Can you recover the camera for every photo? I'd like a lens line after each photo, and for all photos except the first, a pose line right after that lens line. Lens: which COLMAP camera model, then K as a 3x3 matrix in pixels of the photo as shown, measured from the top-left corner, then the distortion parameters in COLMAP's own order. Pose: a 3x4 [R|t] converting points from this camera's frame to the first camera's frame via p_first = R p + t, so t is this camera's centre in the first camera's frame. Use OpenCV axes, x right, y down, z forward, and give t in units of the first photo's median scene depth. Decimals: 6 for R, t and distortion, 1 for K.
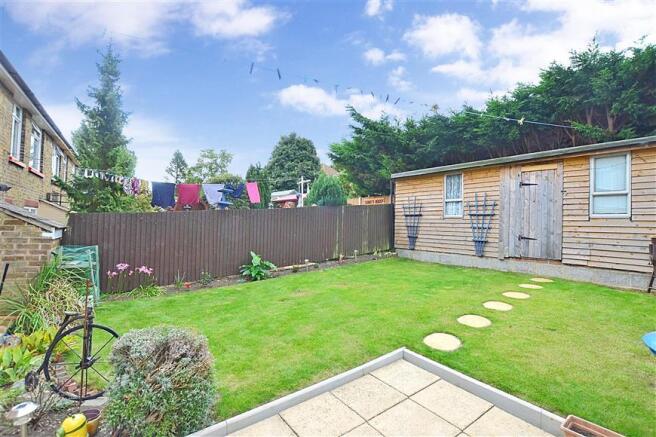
lens RADIAL K [[306.6, 0, 328.9], [0, 306.6, 219.0], [0, 0, 1]] dist [-0.022598, 0.001091]
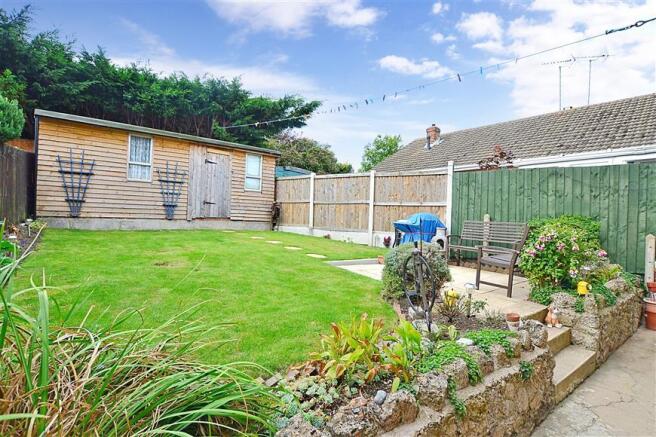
lens RADIAL K [[318.8, 0, 326.9], [0, 318.8, 217.1], [0, 0, 1]] dist [-0.020838, -0.003674]
pose [[-0.036310, -0.024453, 0.999041, -0.649081], [-0.049781, 0.998504, 0.022631, 0.058778], [-0.998100, -0.048911, -0.037473, 0.461100]]
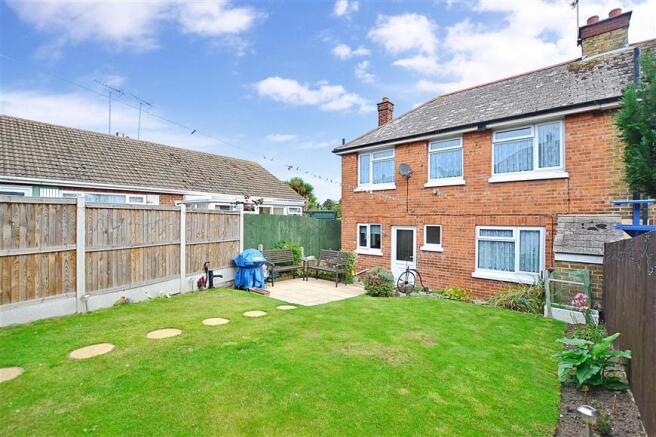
lens RADIAL K [[292.1, 0, 327.4], [0, 292.1, 218.4], [0, 0, 1]] dist [-0.032153, 0.004396]
pose [[-0.969729, -0.028388, -0.242530, 0.244041], [-0.022971, 0.999420, -0.025135, -0.032446], [0.243103, -0.018803, -0.969818, 1.201176]]
